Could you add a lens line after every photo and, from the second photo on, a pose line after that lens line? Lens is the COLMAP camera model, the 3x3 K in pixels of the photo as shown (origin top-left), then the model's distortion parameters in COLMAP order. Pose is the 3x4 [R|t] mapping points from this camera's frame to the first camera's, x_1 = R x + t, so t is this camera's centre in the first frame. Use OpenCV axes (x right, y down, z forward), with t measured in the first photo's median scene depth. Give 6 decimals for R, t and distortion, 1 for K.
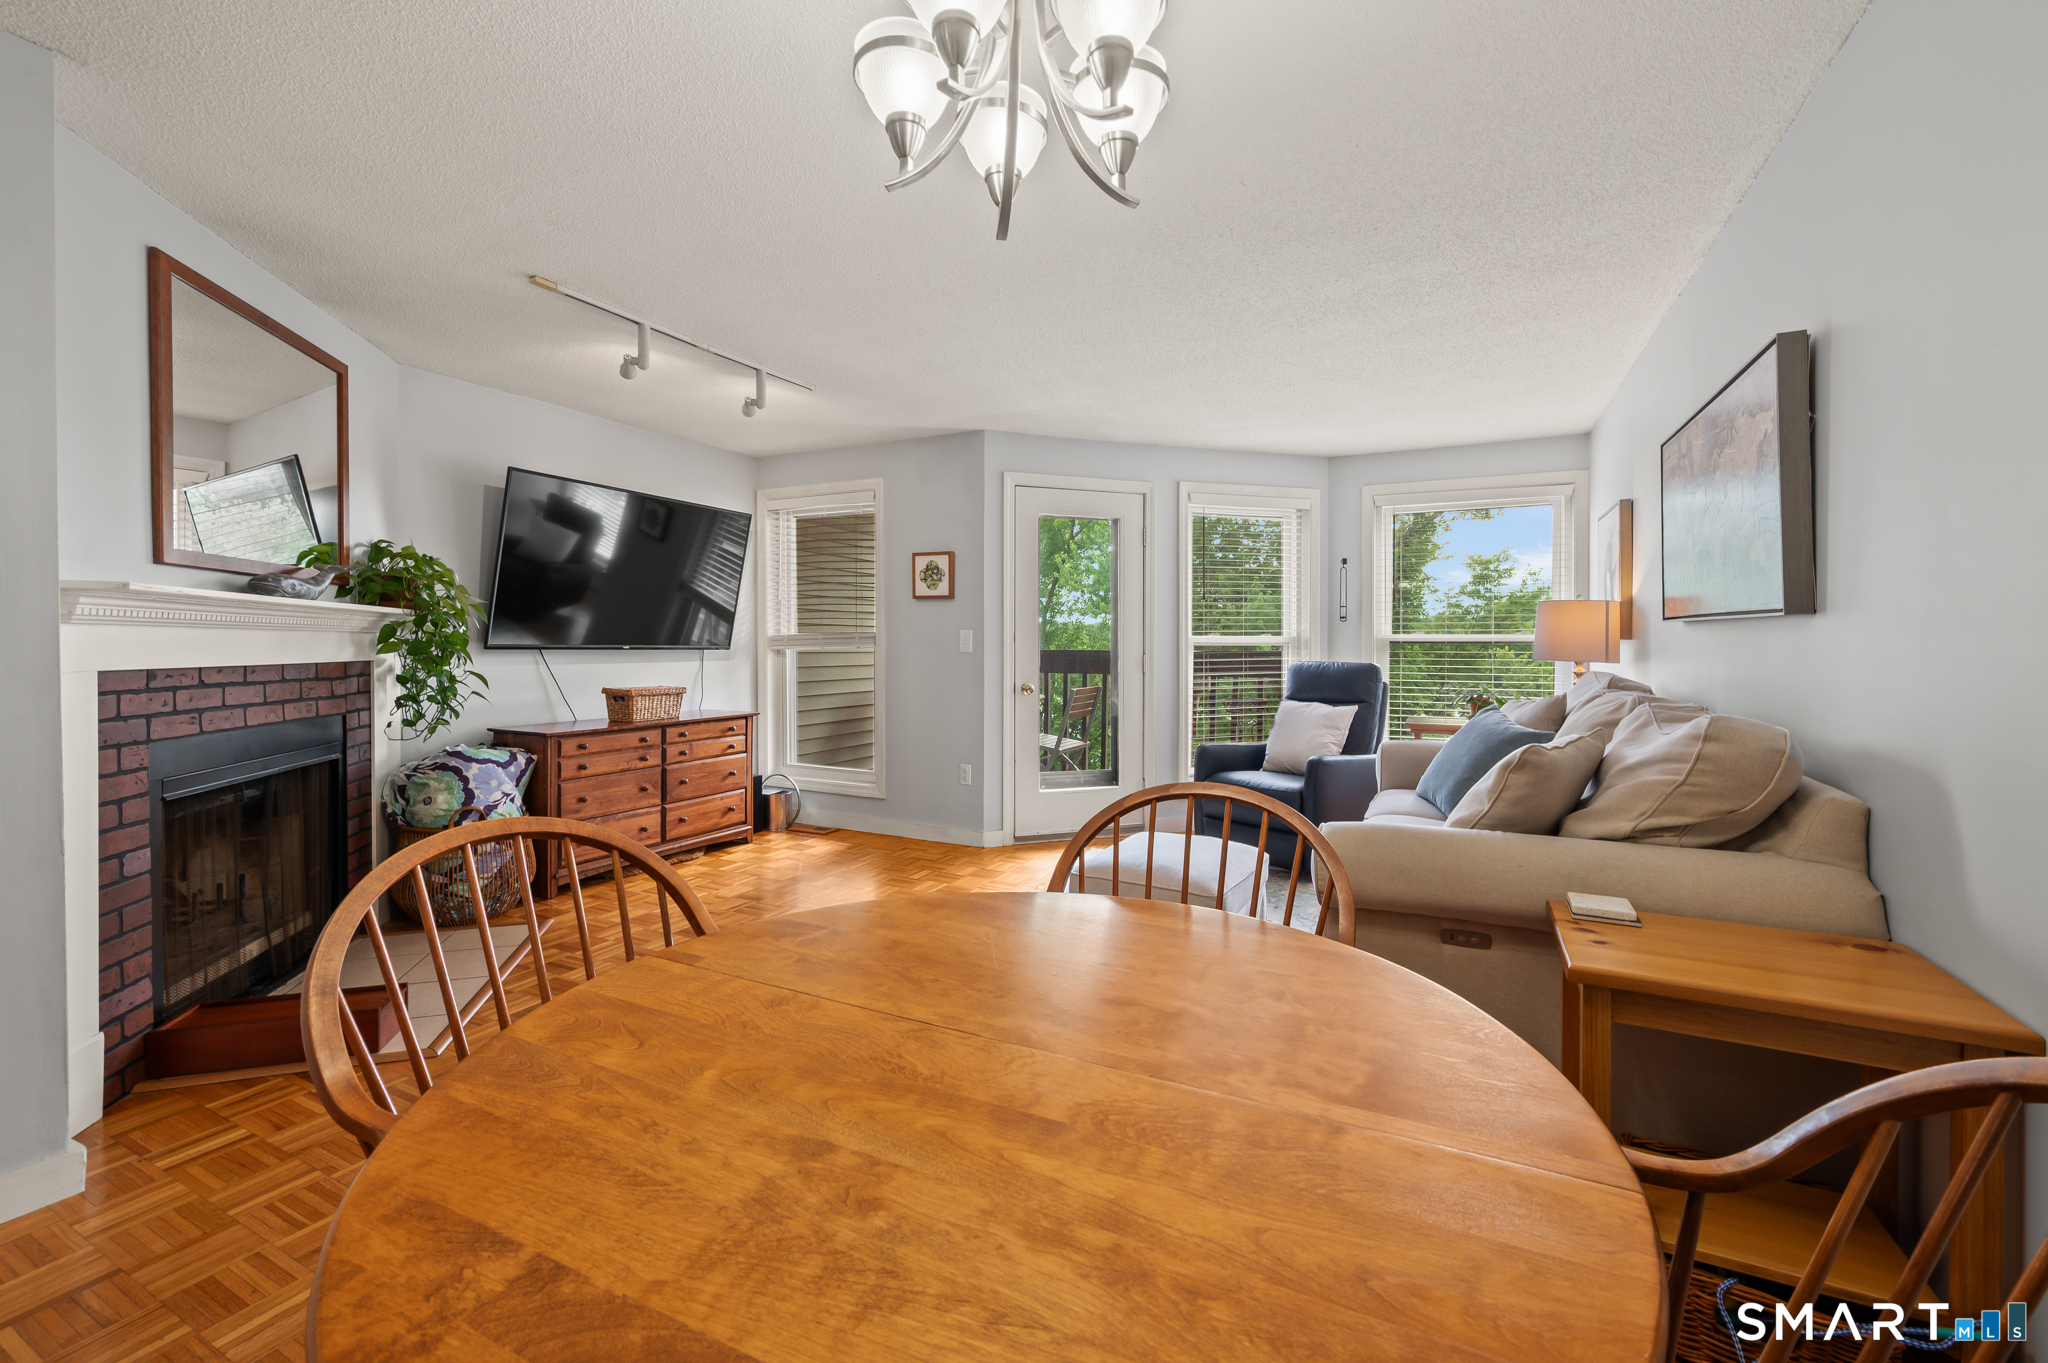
lens RADIAL K [[834.8, 0, 1034.4], [0, 834.8, 642.0], [0, 0, 1]] dist [0.000101, -0.000041]
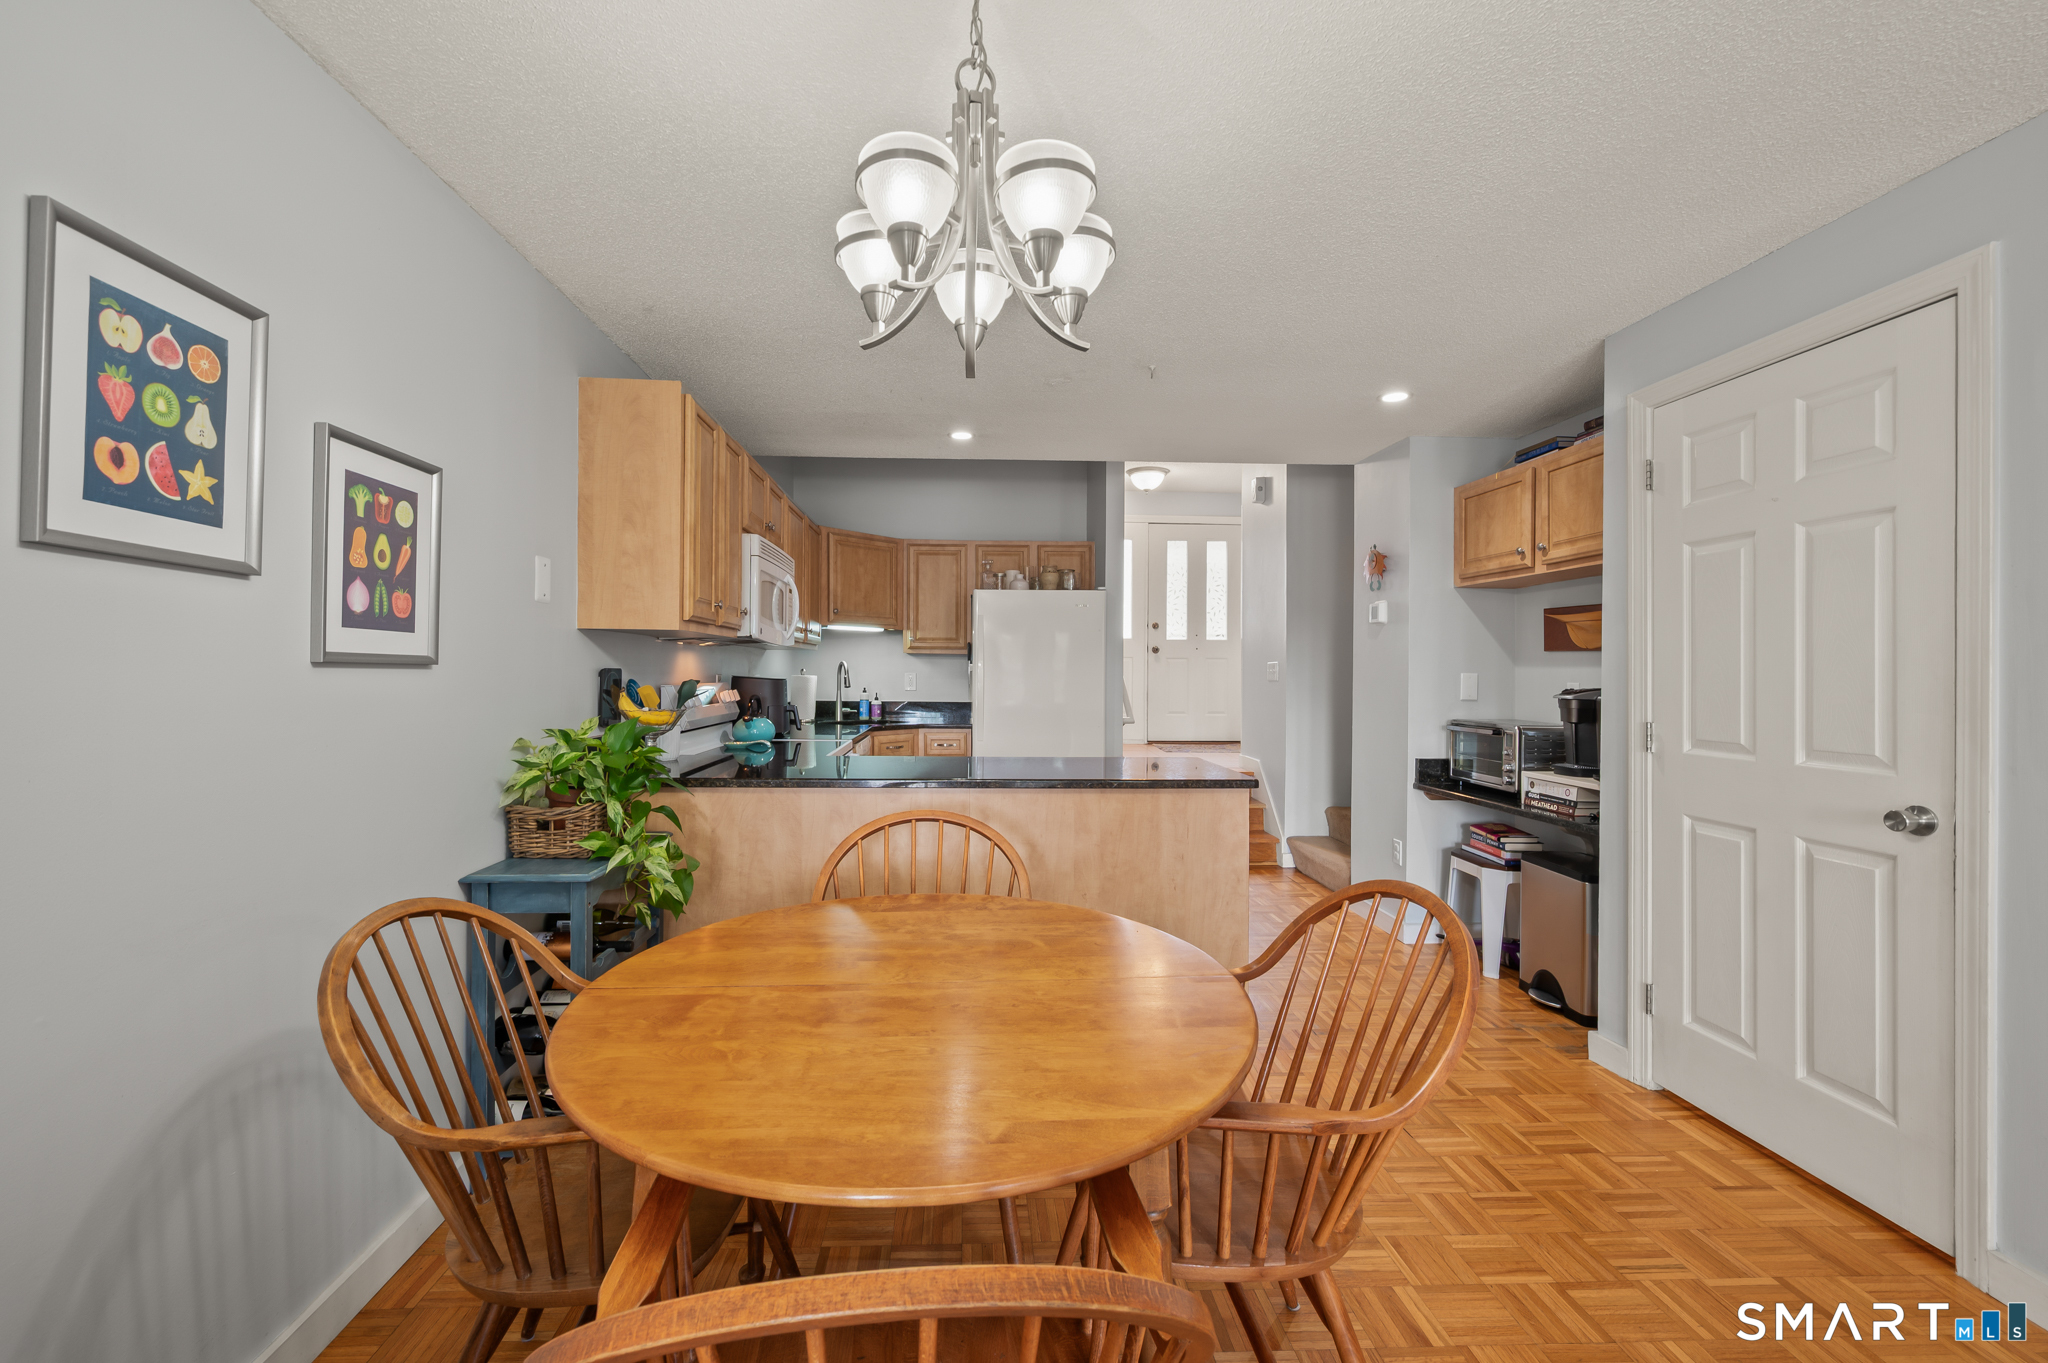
lens RADIAL K [[825.5, 0, 992.5], [0, 825.5, 671.9], [0, 0, 1]] dist [-0.000141, 0.000159]
pose [[-0.870926, -0.006647, -0.491369, 0.118848], [-0.008838, 0.999959, 0.002138, -0.022504], [0.491335, 0.006205, -0.870949, 0.464105]]
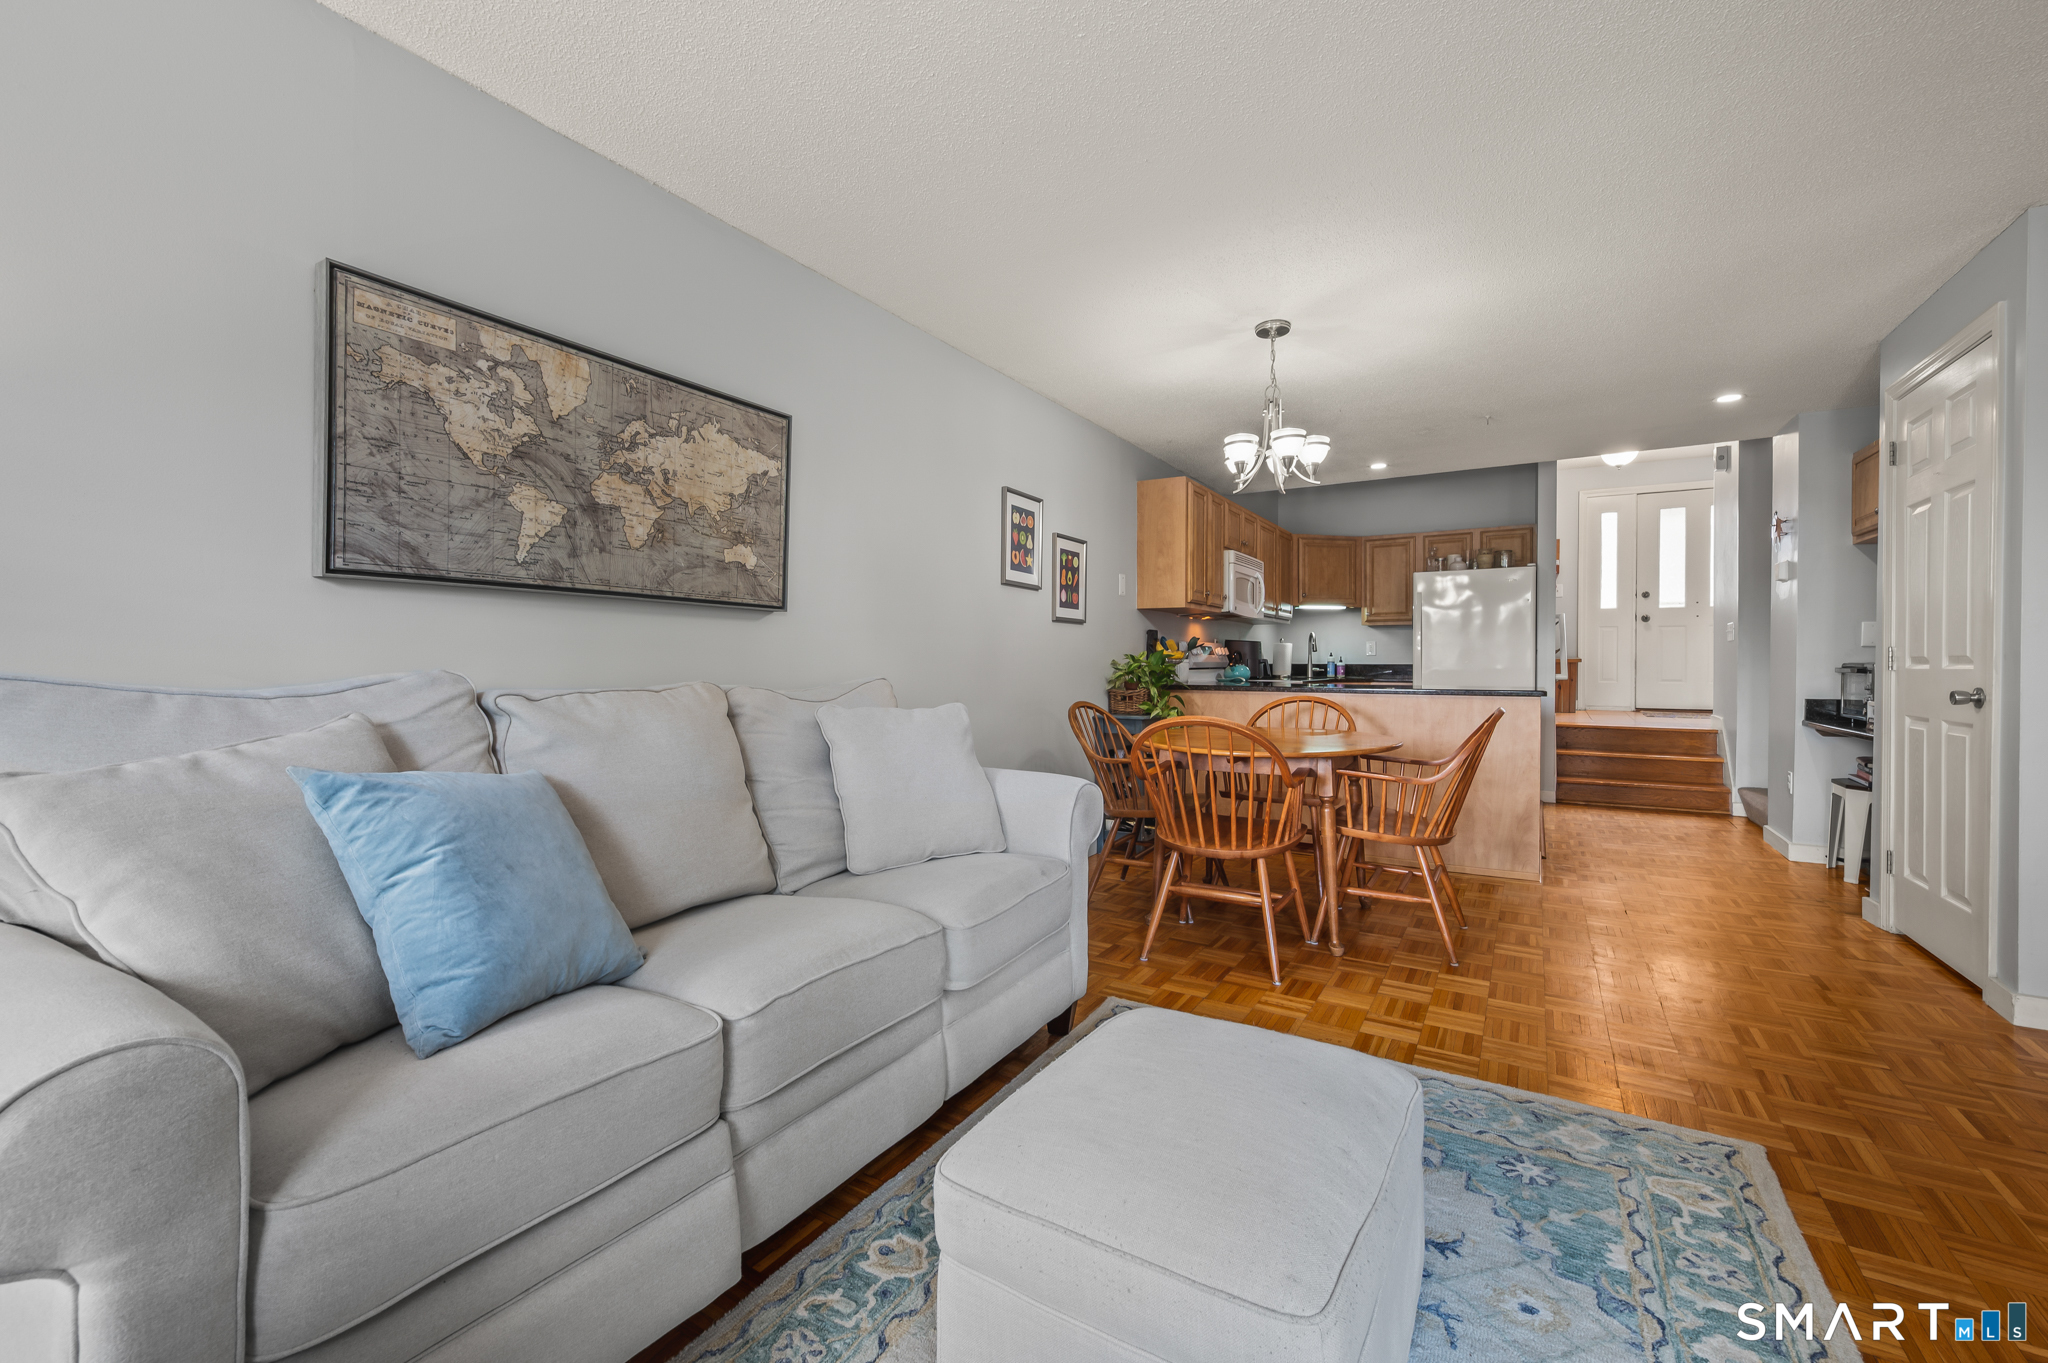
lens RADIAL K [[834.0, 0, 1046.9], [0, 834.0, 672.5], [0, 0, 1]] dist [-0.000238, -0.000161]
pose [[-0.998775, -0.001141, 0.049461, 0.153964], [-0.000414, 0.999892, 0.014722, 0.020741], [-0.049472, 0.014683, -0.998668, 0.959192]]
